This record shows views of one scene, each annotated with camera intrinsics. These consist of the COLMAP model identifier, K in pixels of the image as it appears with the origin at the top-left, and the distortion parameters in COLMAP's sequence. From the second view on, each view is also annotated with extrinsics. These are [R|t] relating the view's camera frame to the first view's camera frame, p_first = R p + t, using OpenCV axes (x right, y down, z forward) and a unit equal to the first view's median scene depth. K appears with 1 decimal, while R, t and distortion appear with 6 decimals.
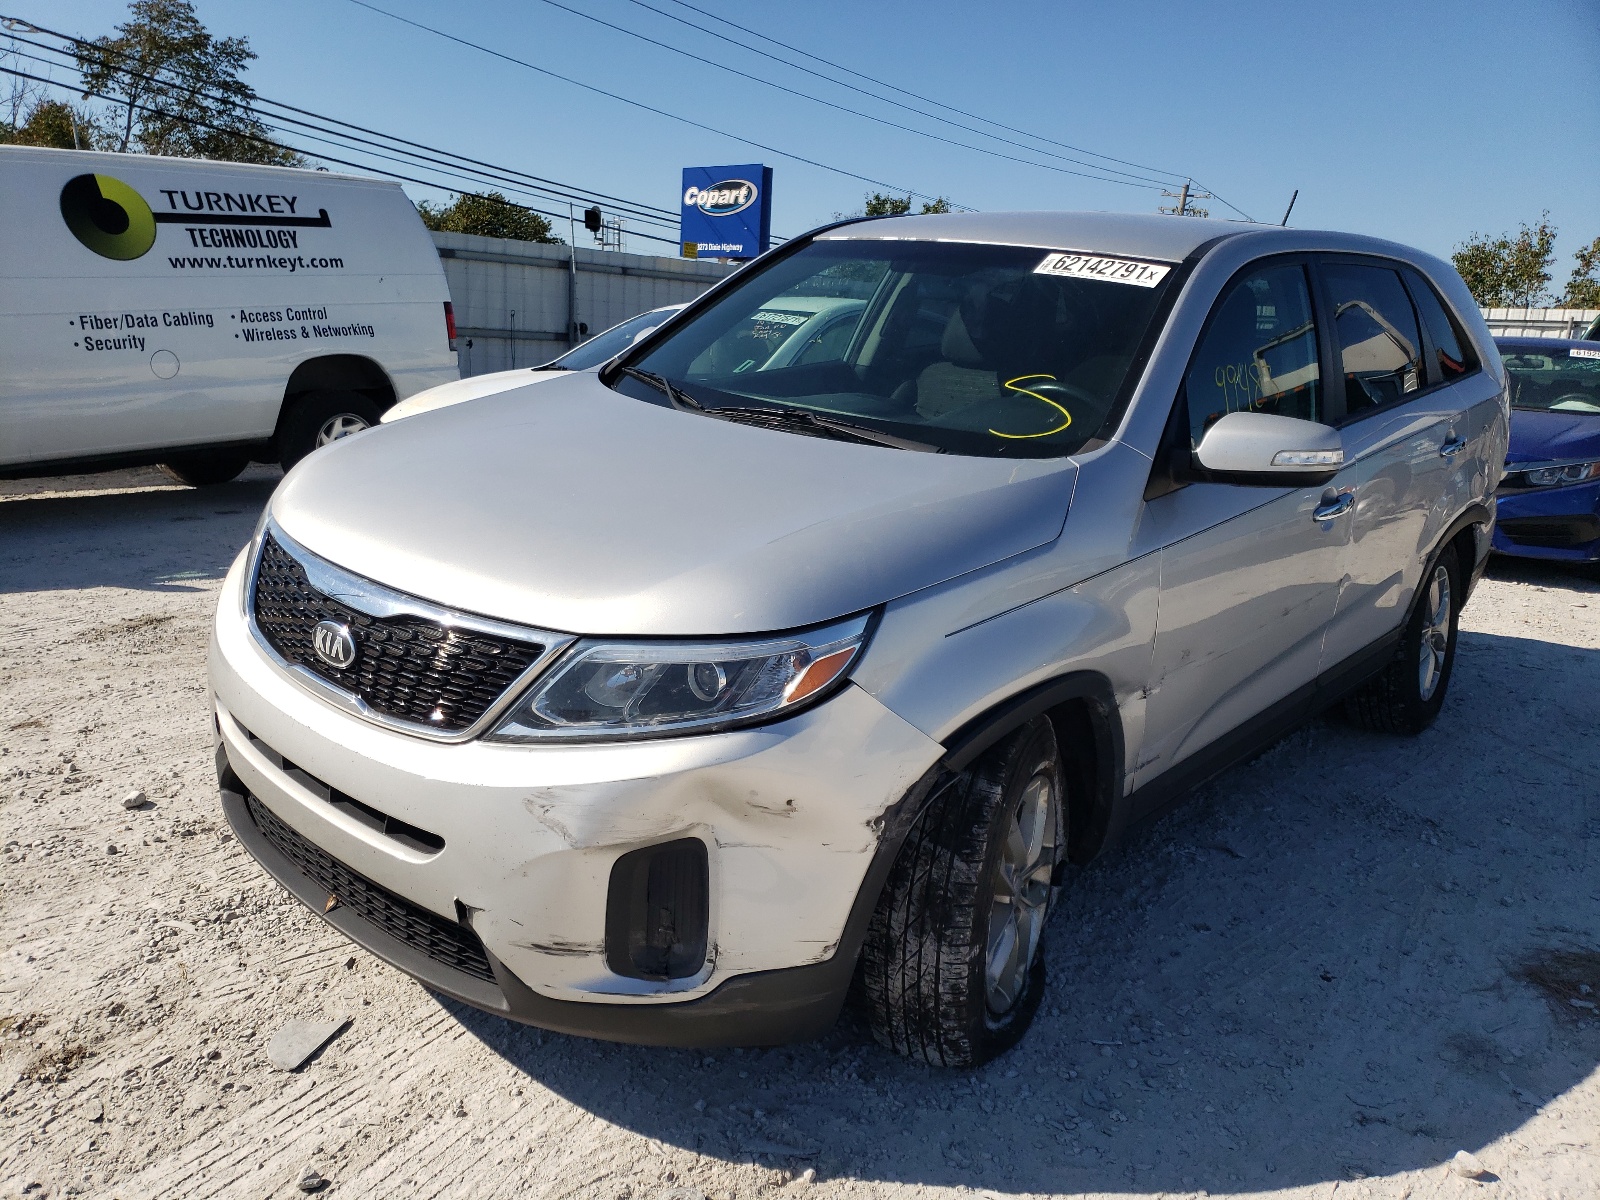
lens RADIAL K [[1332.9, 0, 800.0], [0, 1332.9, 600.0], [0, 0, 1]] dist [0.014800, -0.000222]
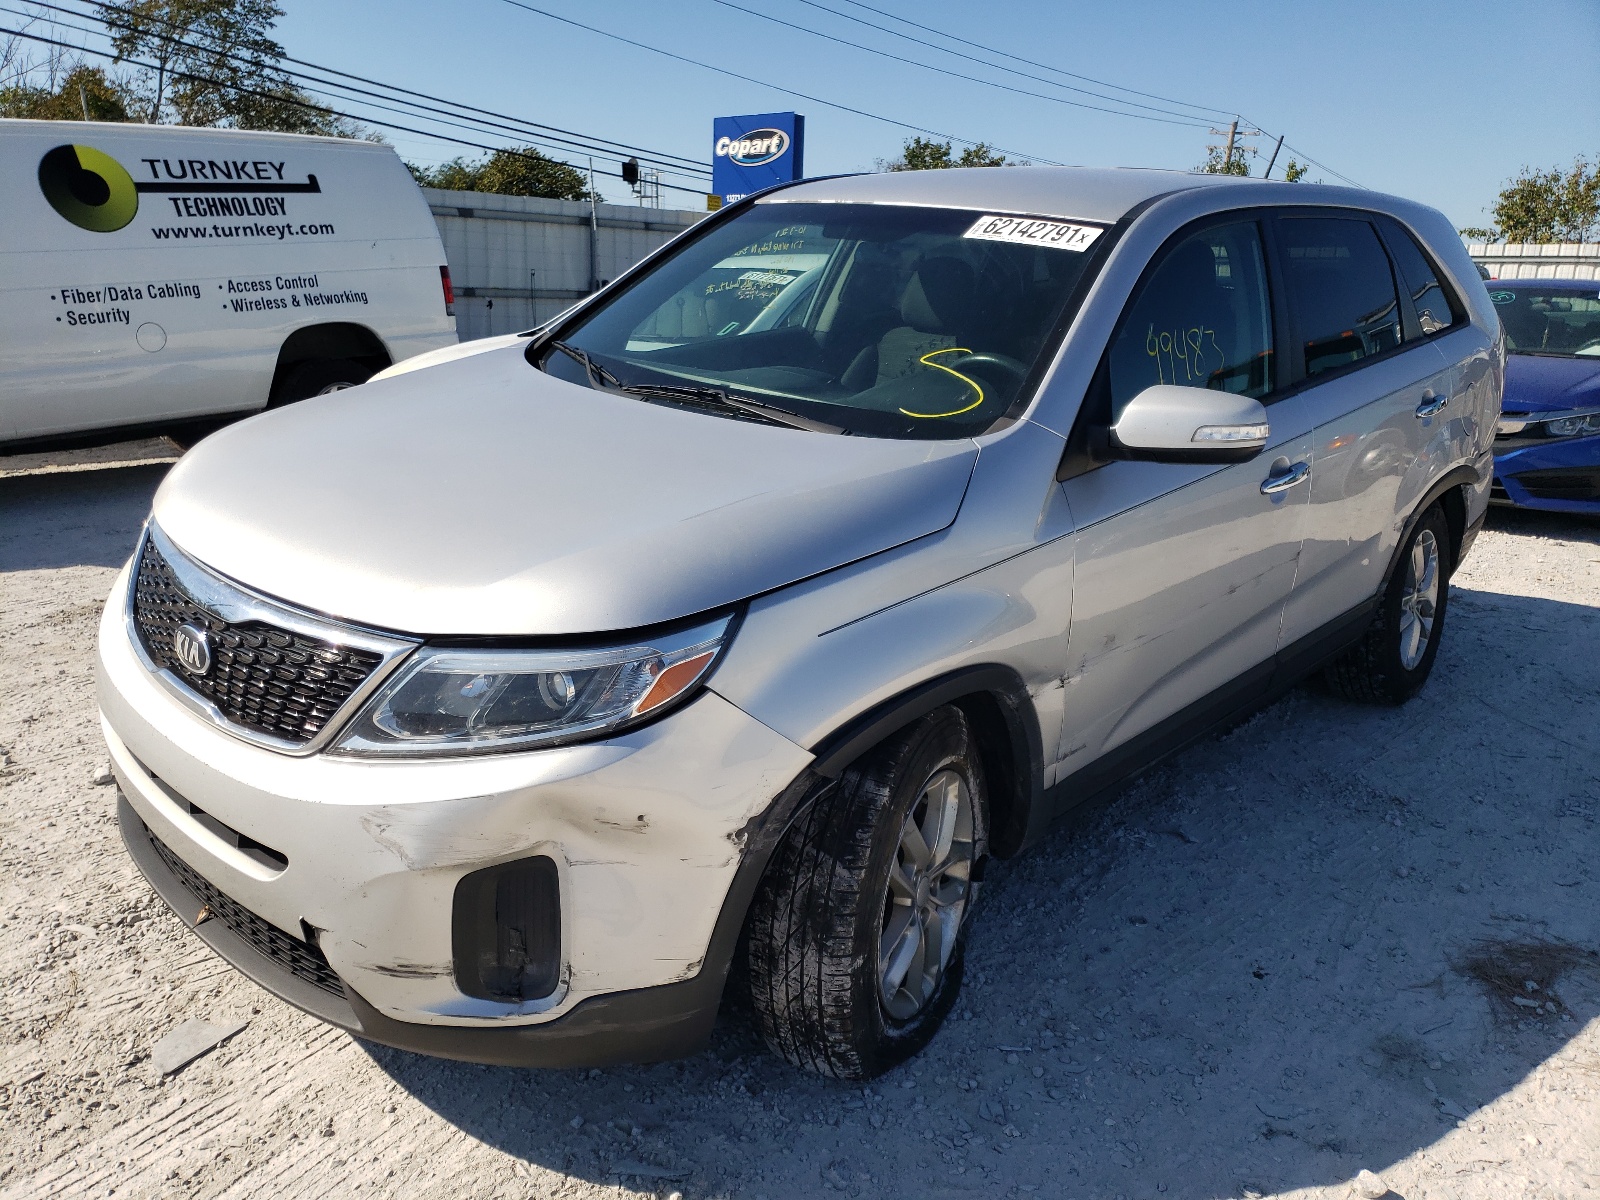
lens RADIAL K [[1339.2, 0, 800.0], [0, 1339.2, 600.0], [0, 0, 1]] dist [0.013707, 0.005637]
pose [[0.999523, -0.014086, -0.027482, 0.098571], [0.014991, 0.999343, 0.033006, -0.023954], [0.026999, -0.033402, 0.999077, 0.038705]]
